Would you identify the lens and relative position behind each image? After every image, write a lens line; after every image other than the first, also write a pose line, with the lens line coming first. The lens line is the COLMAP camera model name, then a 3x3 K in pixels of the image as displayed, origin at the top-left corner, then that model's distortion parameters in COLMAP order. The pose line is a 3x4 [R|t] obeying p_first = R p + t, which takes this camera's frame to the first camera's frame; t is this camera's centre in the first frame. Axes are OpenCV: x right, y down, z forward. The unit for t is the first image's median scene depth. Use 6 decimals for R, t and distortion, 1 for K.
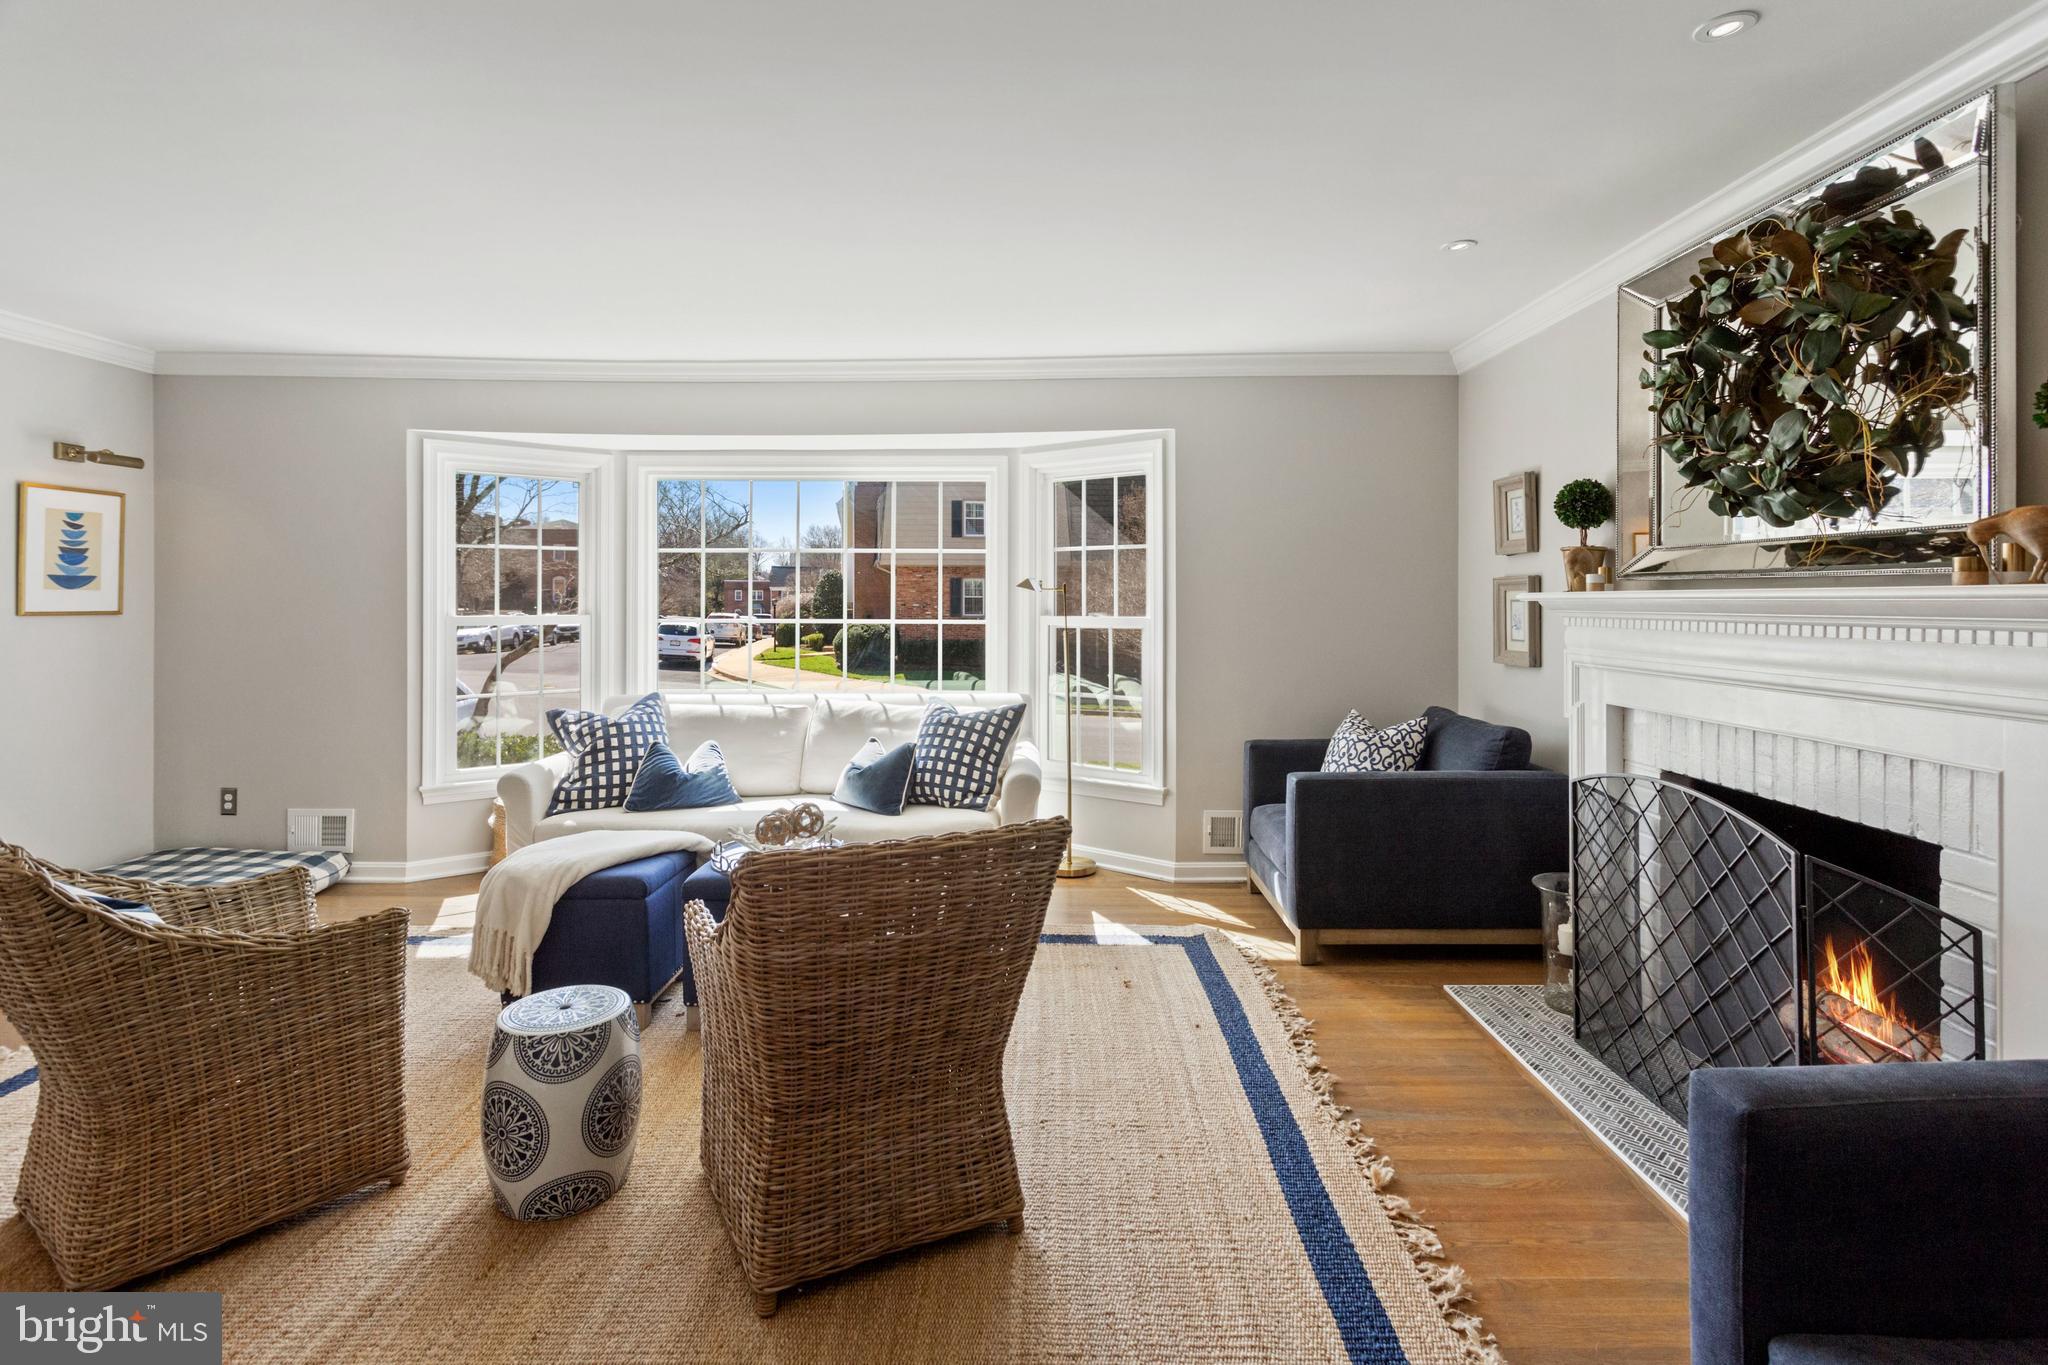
lens RADIAL K [[973.2, 0, 1044.7], [0, 973.2, 600.6], [0, 0, 1]] dist [-0.001625, -0.000109]
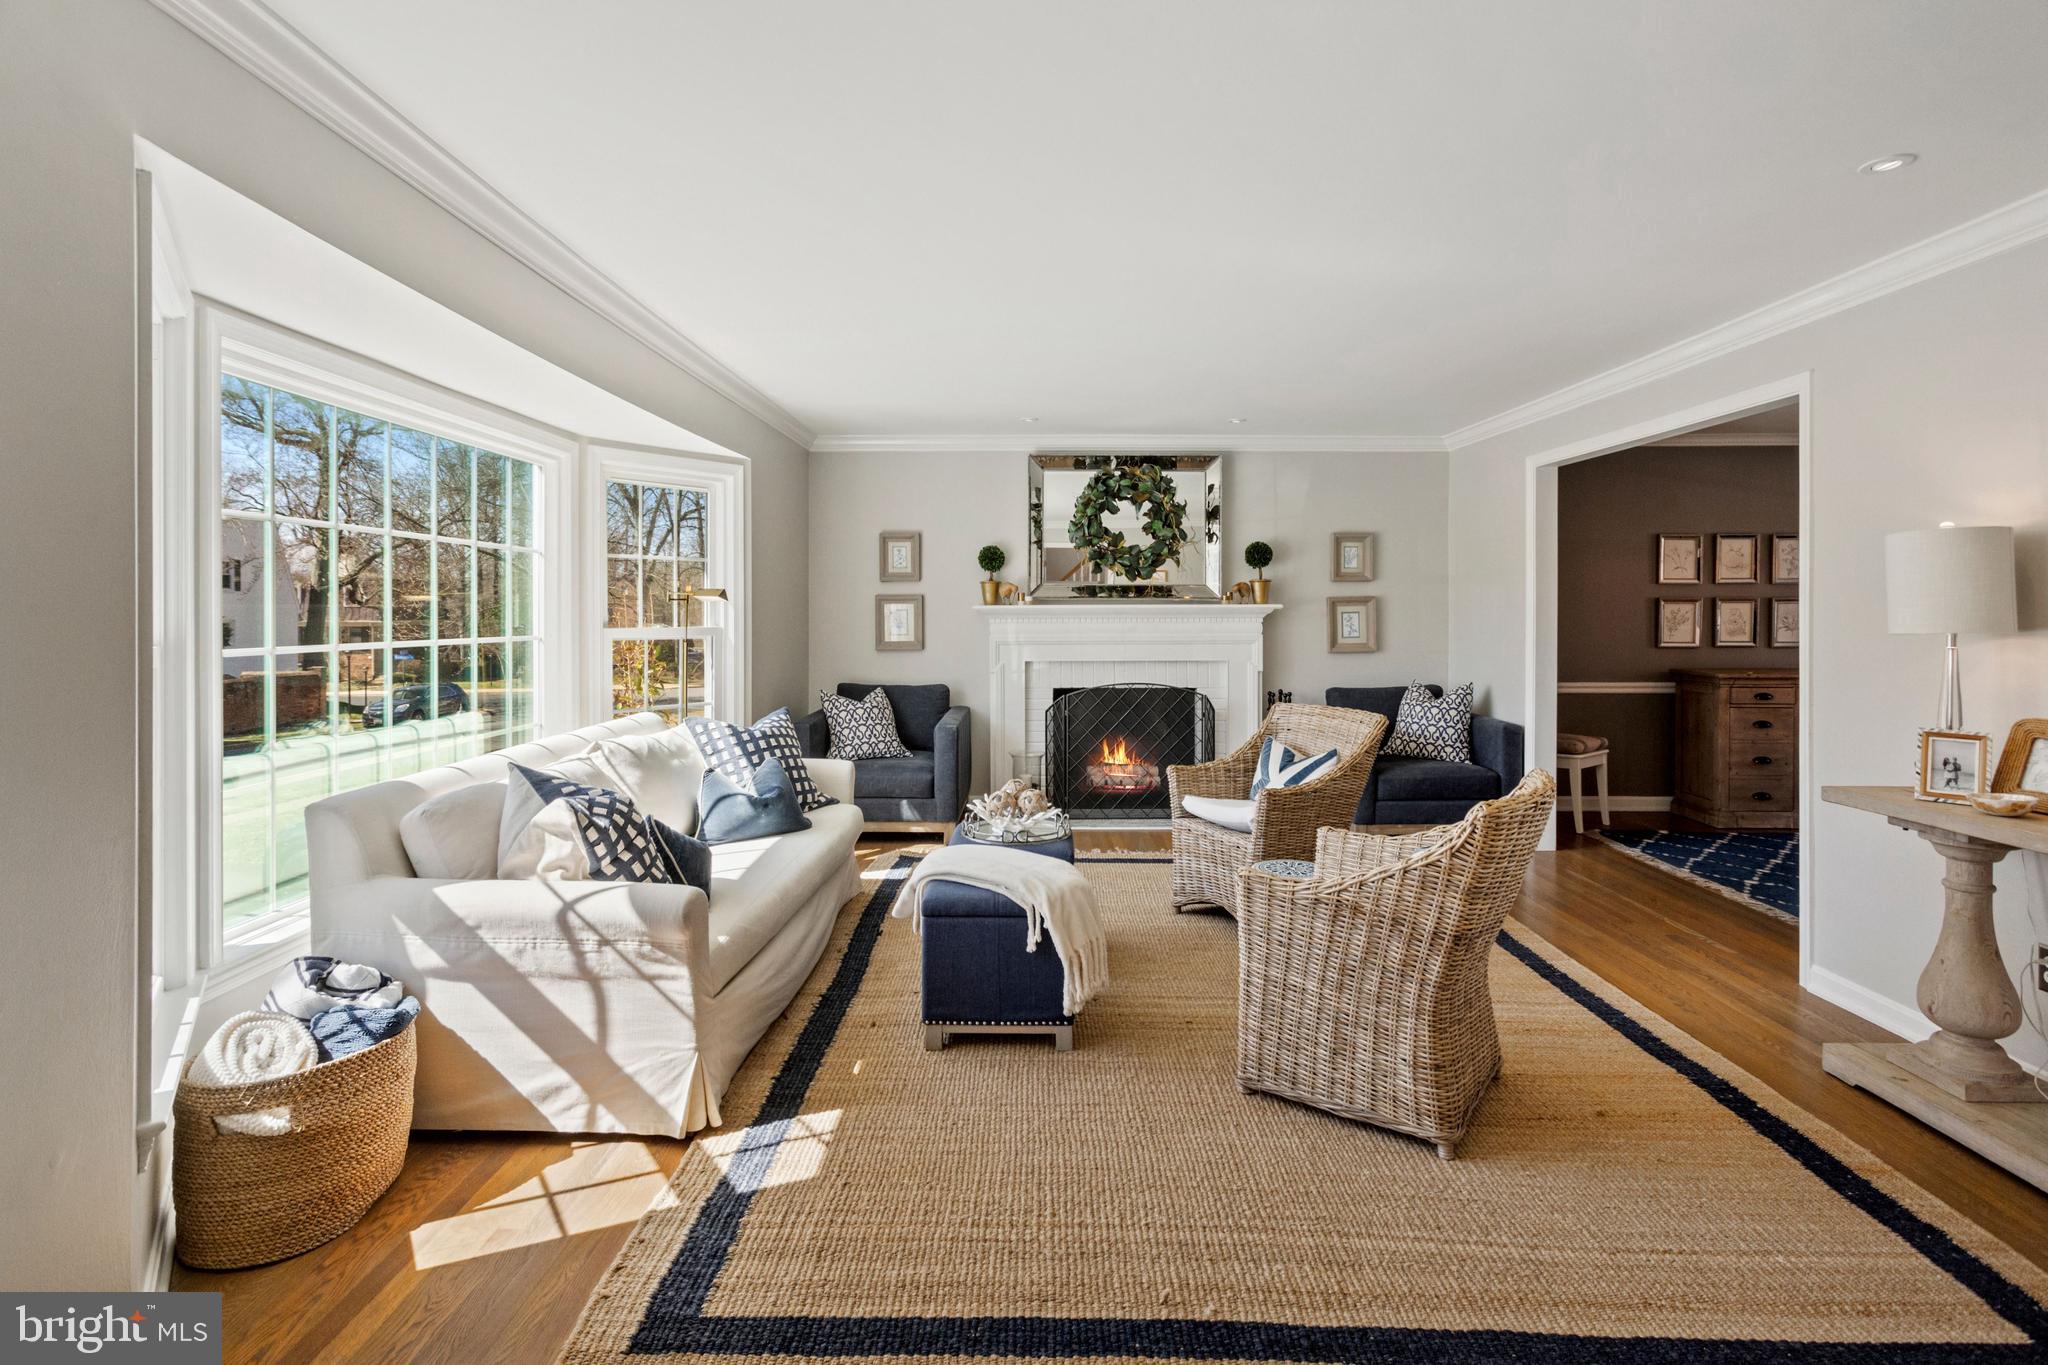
lens RADIAL K [[983.5, 0, 996.8], [0, 983.5, 618.2], [0, 0, 1]] dist [0.001759, 0.002825]
pose [[0.001699, -0.010536, 0.999943, -1.253645], [0.002983, 0.999940, 0.010531, -0.002926], [-0.999994, 0.002965, 0.001731, 0.900443]]
